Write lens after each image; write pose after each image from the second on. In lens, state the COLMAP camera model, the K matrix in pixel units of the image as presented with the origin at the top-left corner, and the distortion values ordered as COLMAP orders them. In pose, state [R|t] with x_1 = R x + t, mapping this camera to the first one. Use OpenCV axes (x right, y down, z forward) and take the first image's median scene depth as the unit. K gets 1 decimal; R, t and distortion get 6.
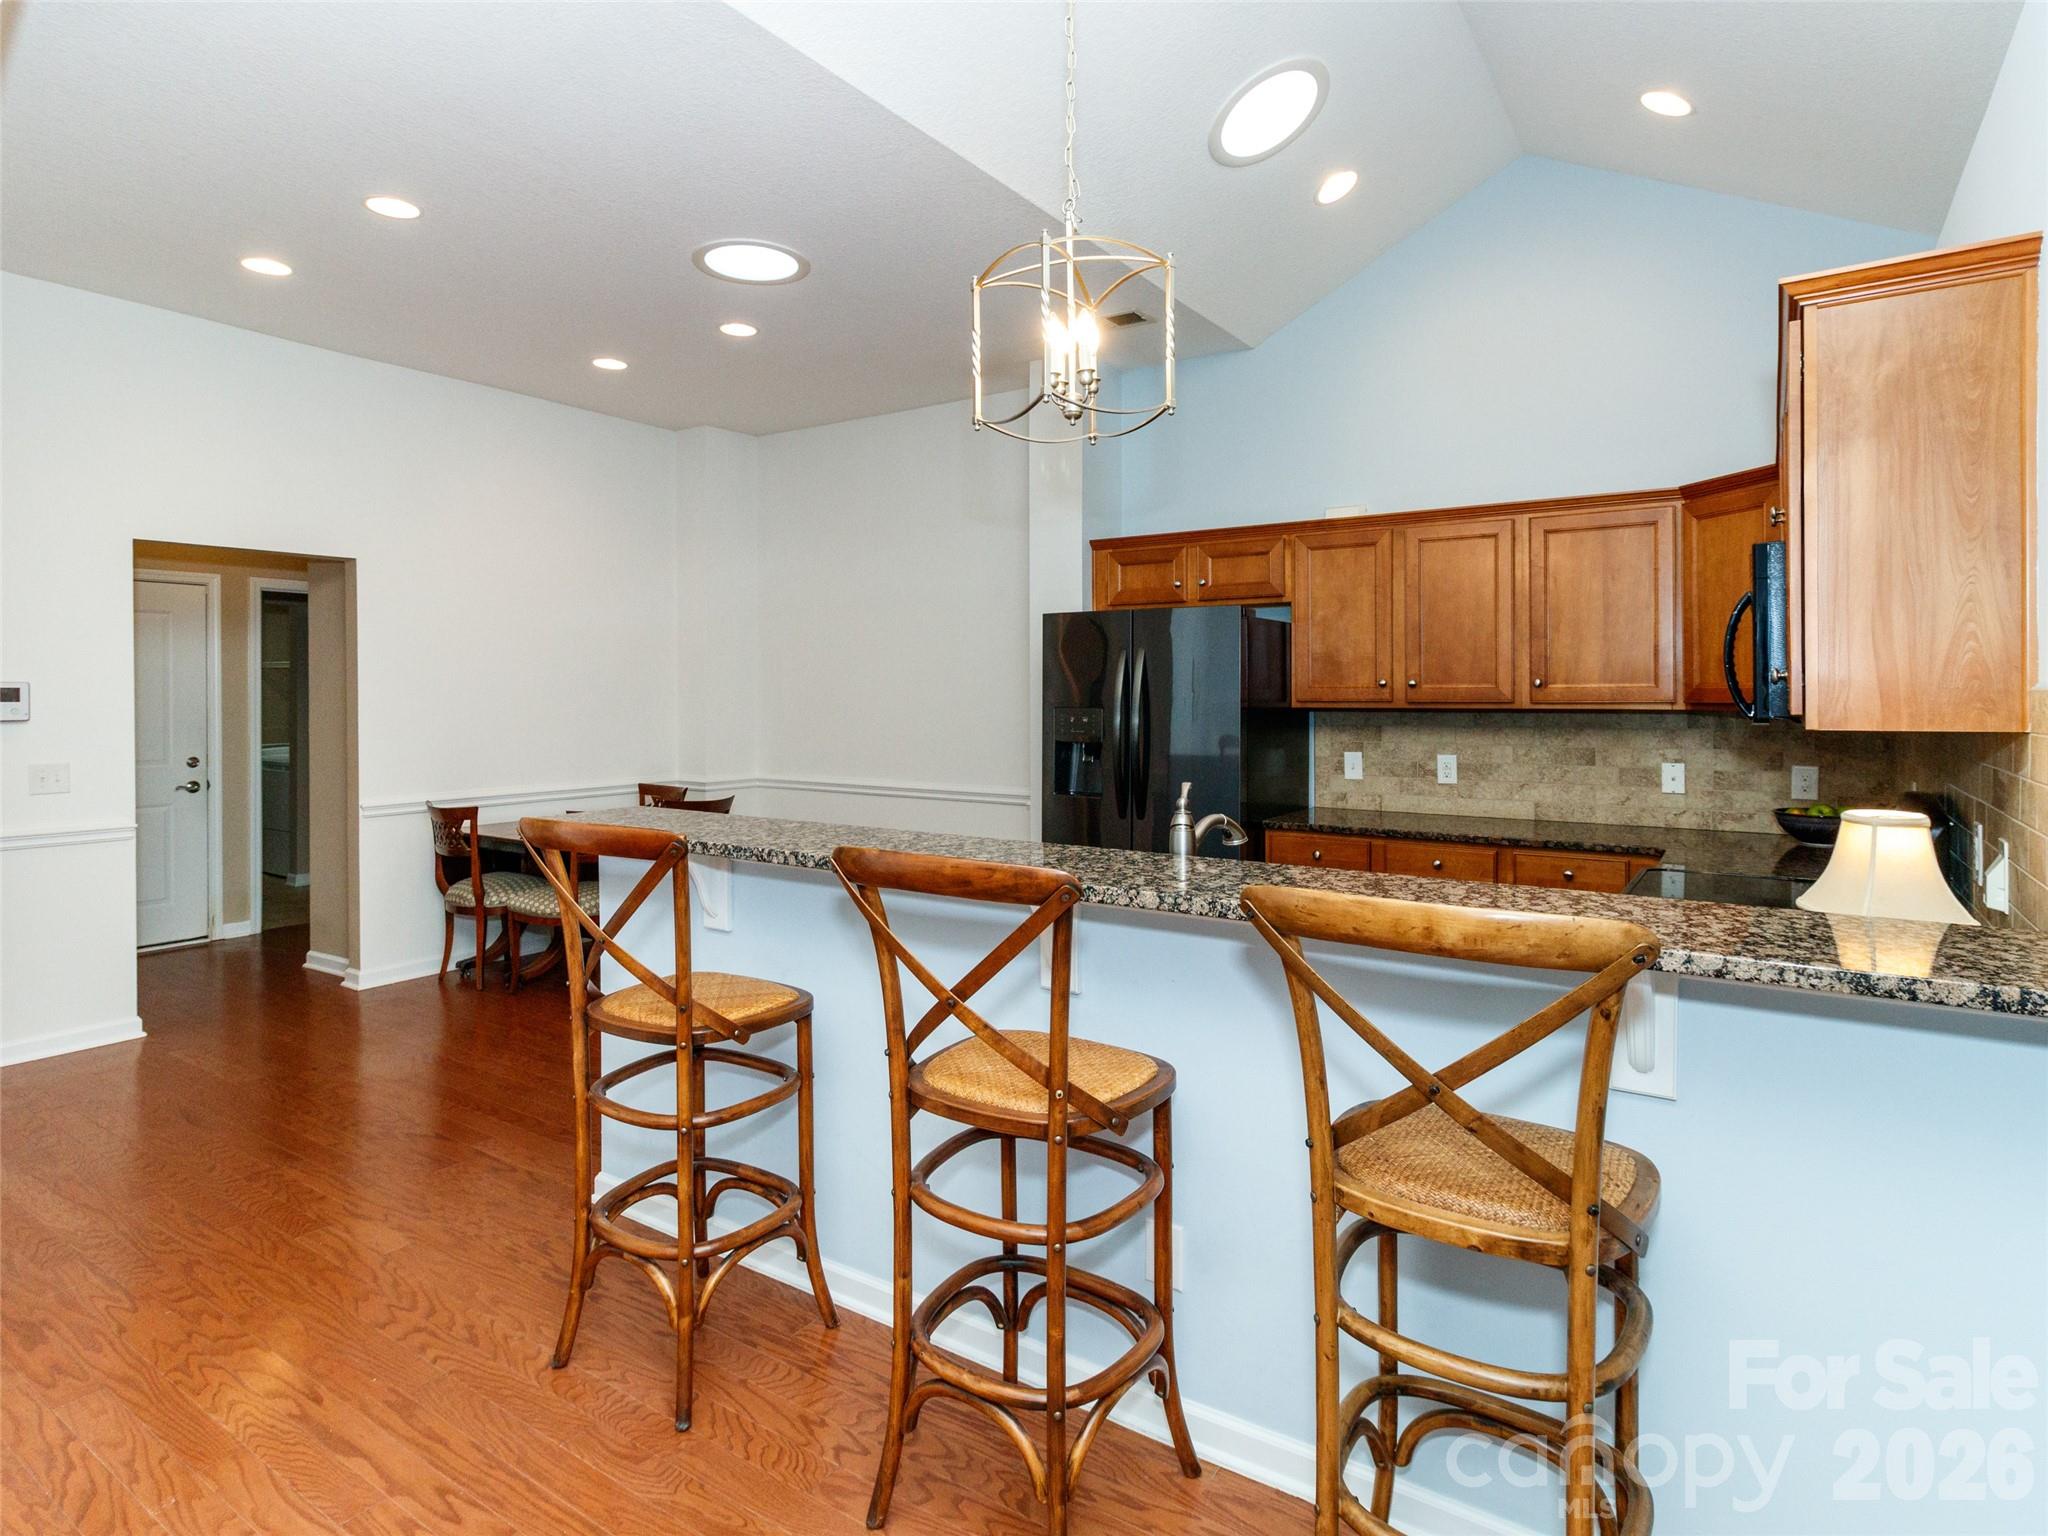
lens RADIAL K [[1109.8, 0, 1024.0], [0, 1109.8, 768.0], [0, 0, 1]] dist [0.000429, 0.000092]
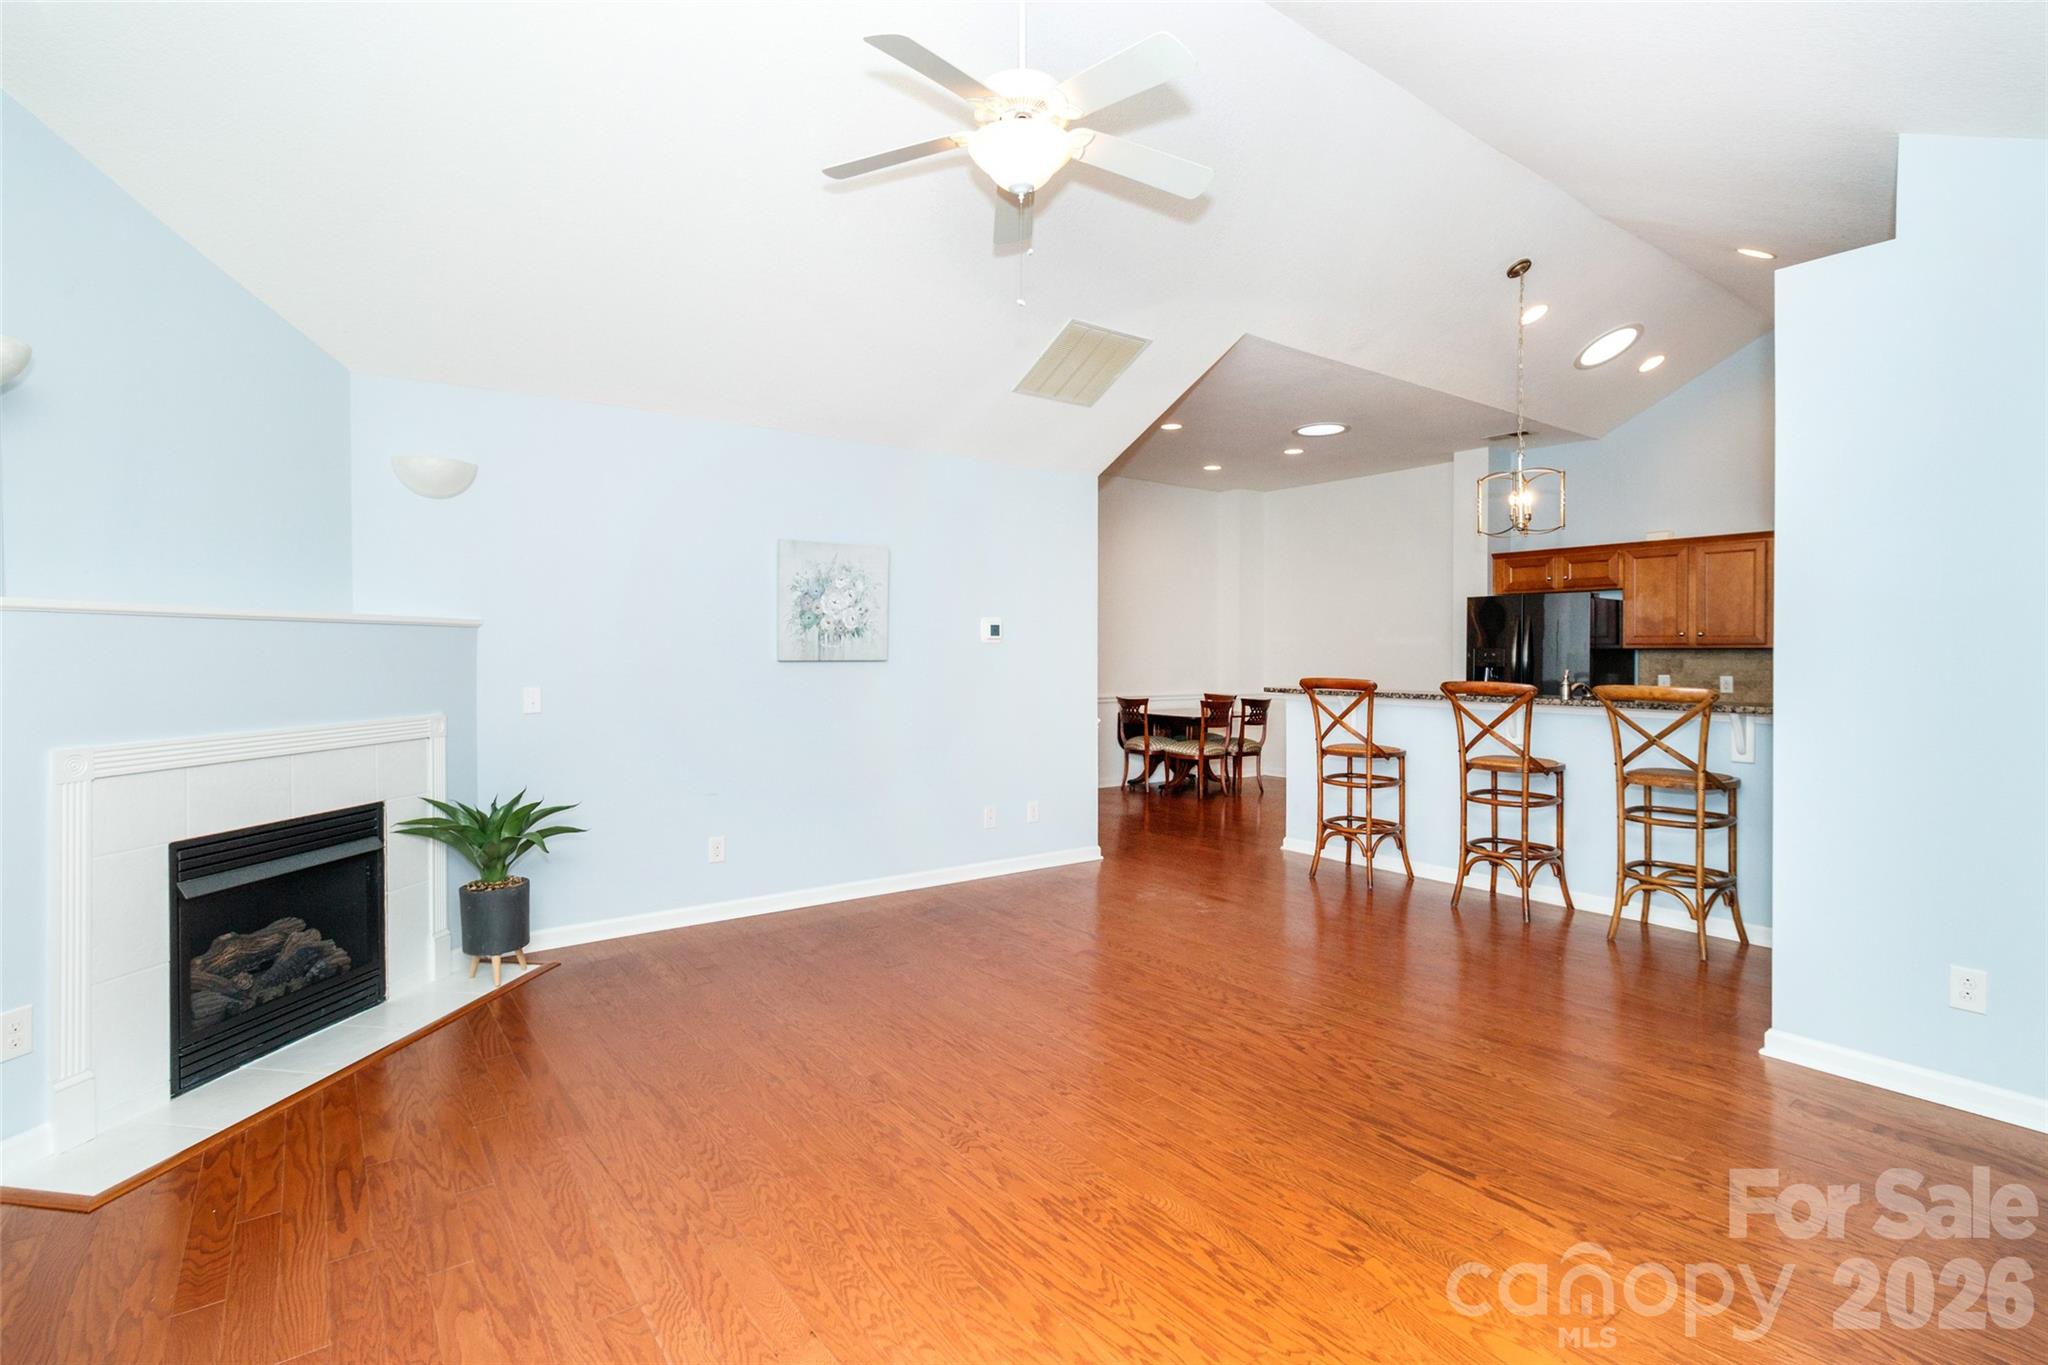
lens RADIAL K [[959.9, 0, 1024.0], [0, 959.9, 682.5], [0, 0, 1]] dist [-0.001650, 0.000114]
pose [[0.943812, 0.013115, -0.330221, -0.157489], [-0.025565, 0.999116, -0.033386, 0.077150], [0.329491, 0.039952, 0.943313, -0.772735]]
